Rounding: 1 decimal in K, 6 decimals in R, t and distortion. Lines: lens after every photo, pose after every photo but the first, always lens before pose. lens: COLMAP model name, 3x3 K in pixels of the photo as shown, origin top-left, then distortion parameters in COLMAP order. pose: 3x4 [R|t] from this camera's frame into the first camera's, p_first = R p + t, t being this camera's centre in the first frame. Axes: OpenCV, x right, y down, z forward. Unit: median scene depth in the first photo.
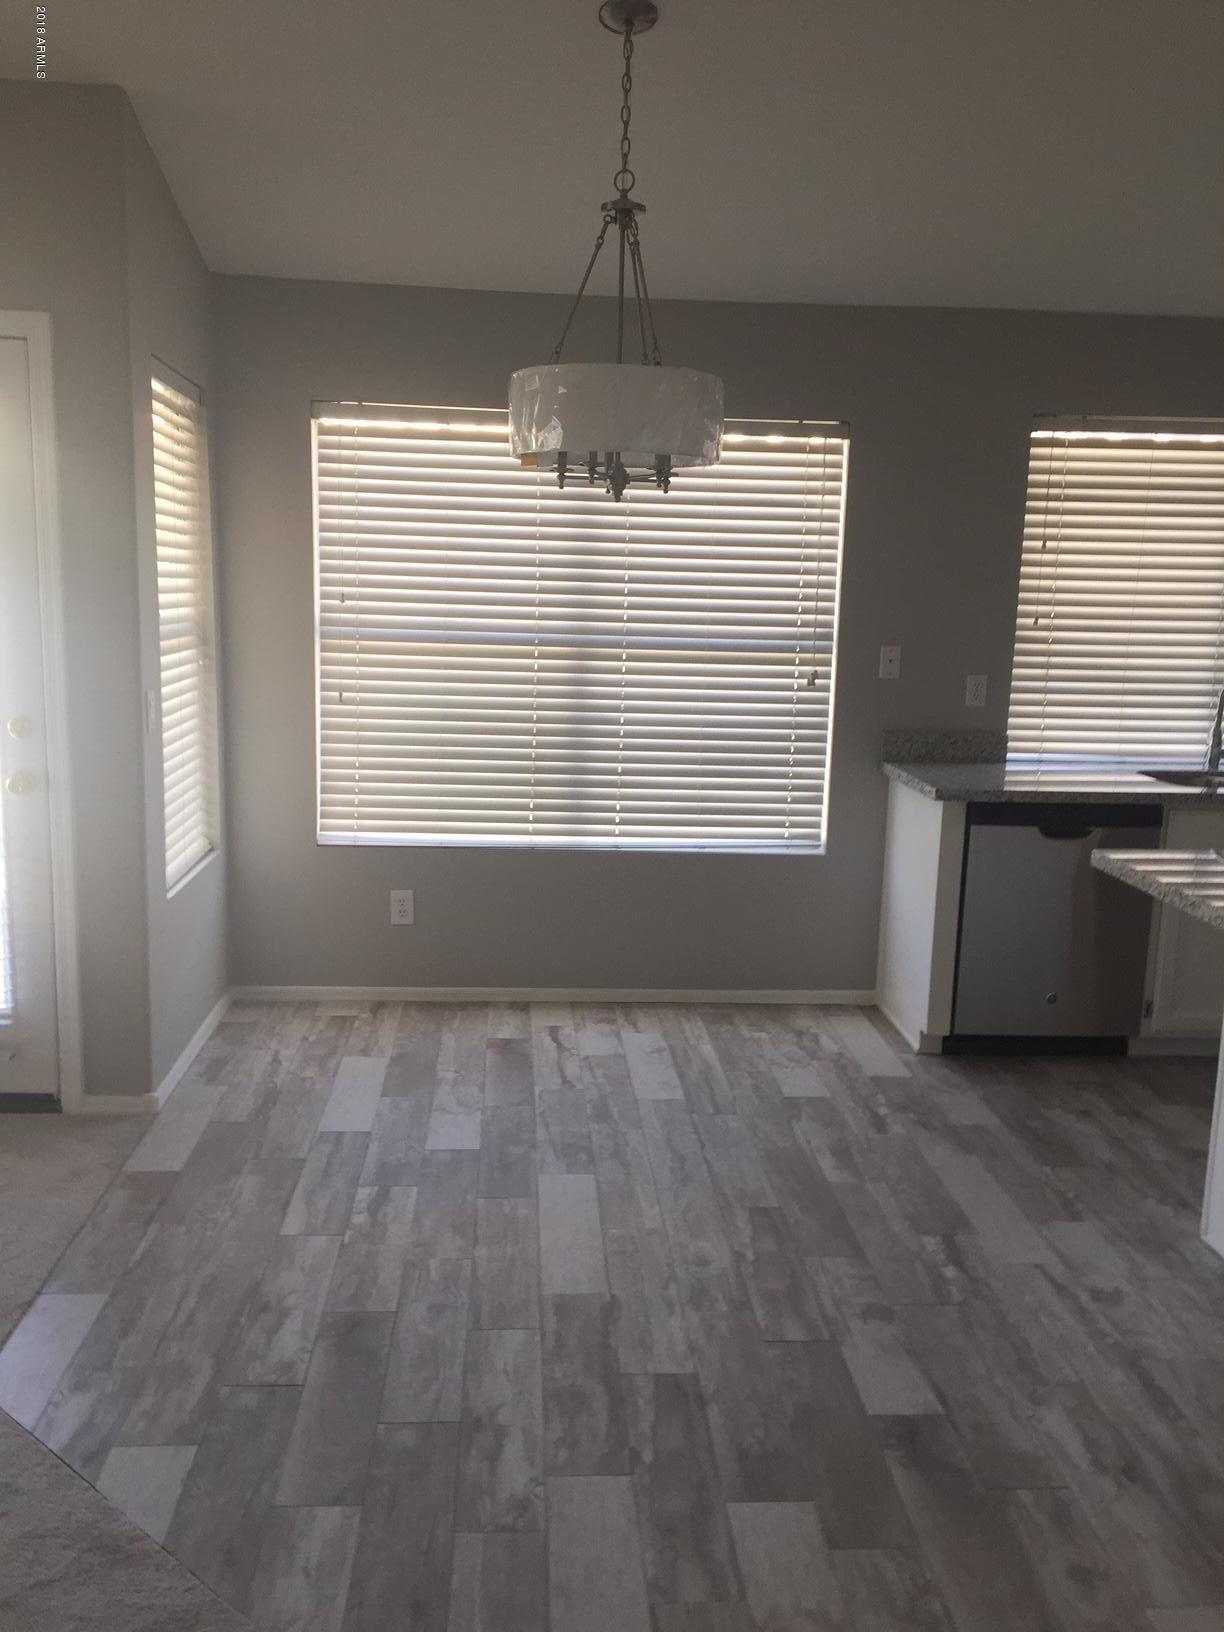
lens RADIAL K [[1393.7, 0, 609.0], [0, 1393.7, 864.4], [0, 0, 1]] dist [0.039645, -0.013695]
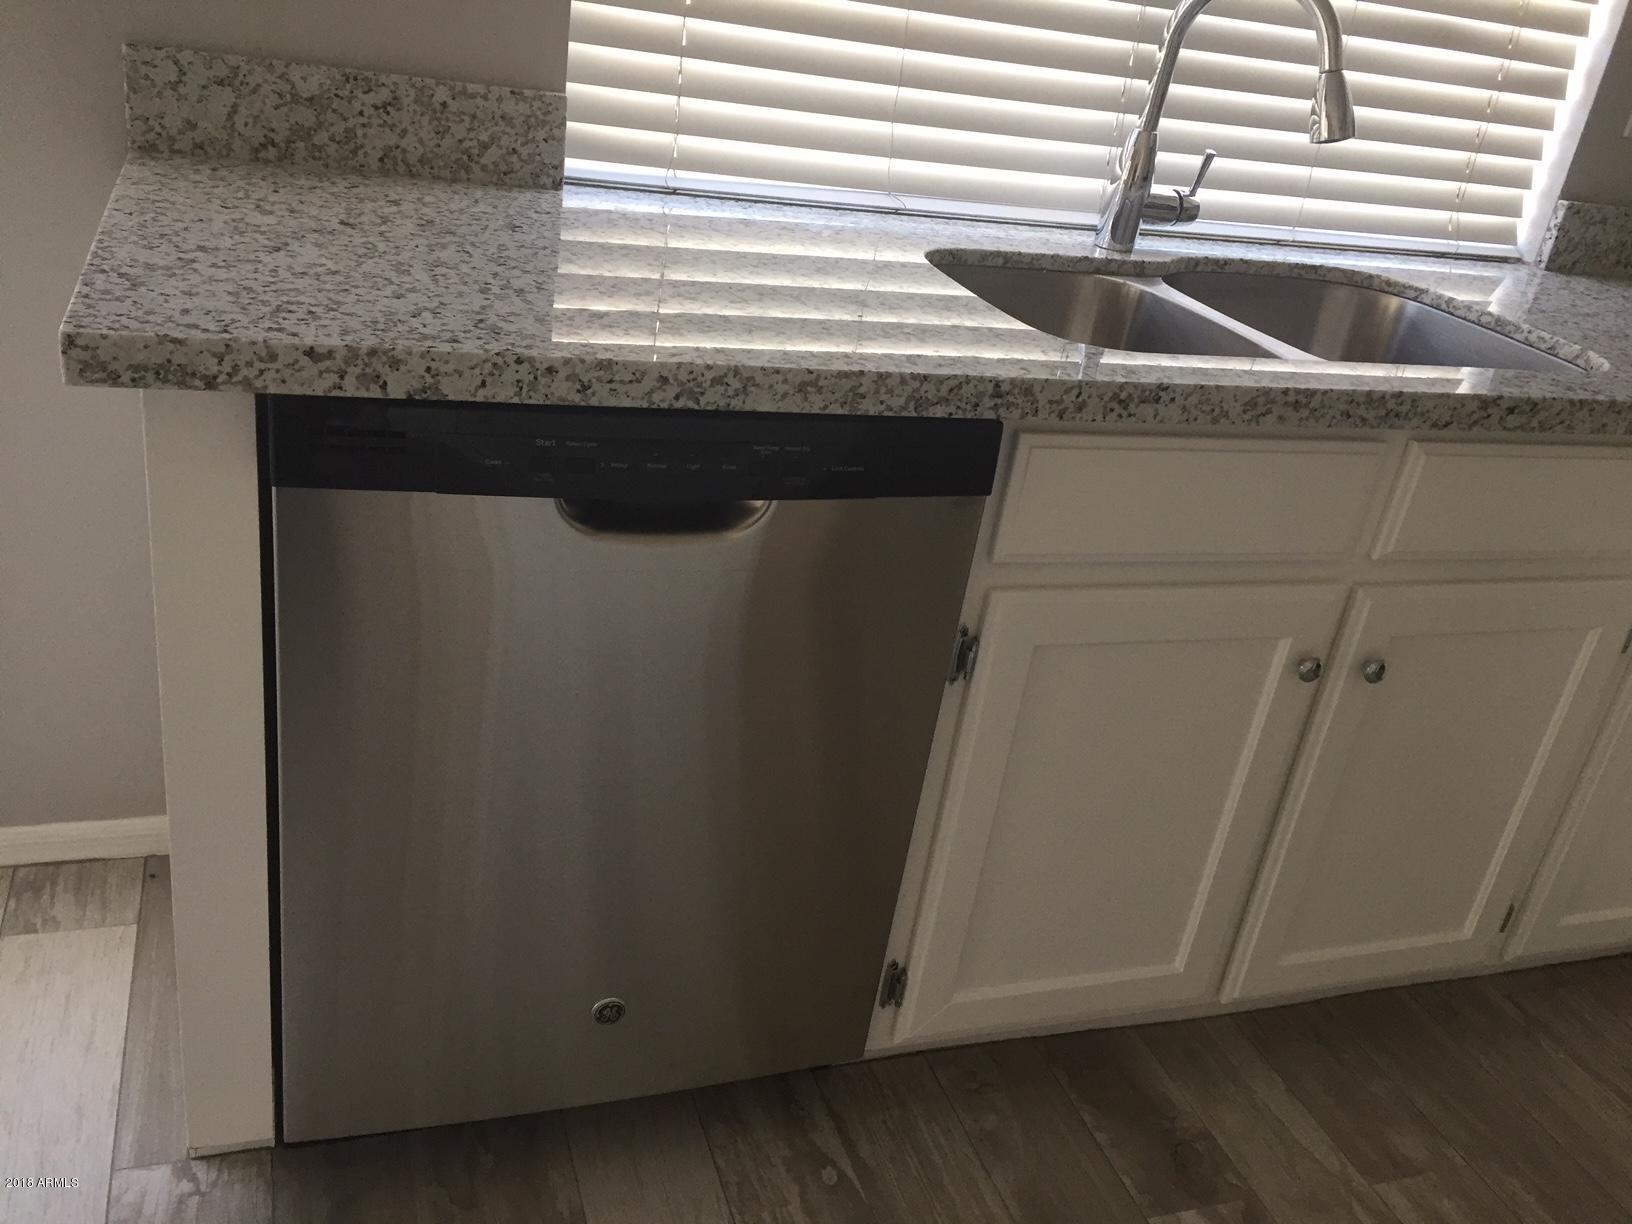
lens RADIAL K [[1393.7, 0, 816.0], [0, 1393.7, 612.0], [0, 0, 1]] dist [0.039645, -0.013695]
pose [[0.956950, -0.008657, 0.290124, 0.245683], [-0.073593, 0.959656, 0.271375, -0.070853], [-0.280768, -0.281044, 0.917706, 0.657338]]
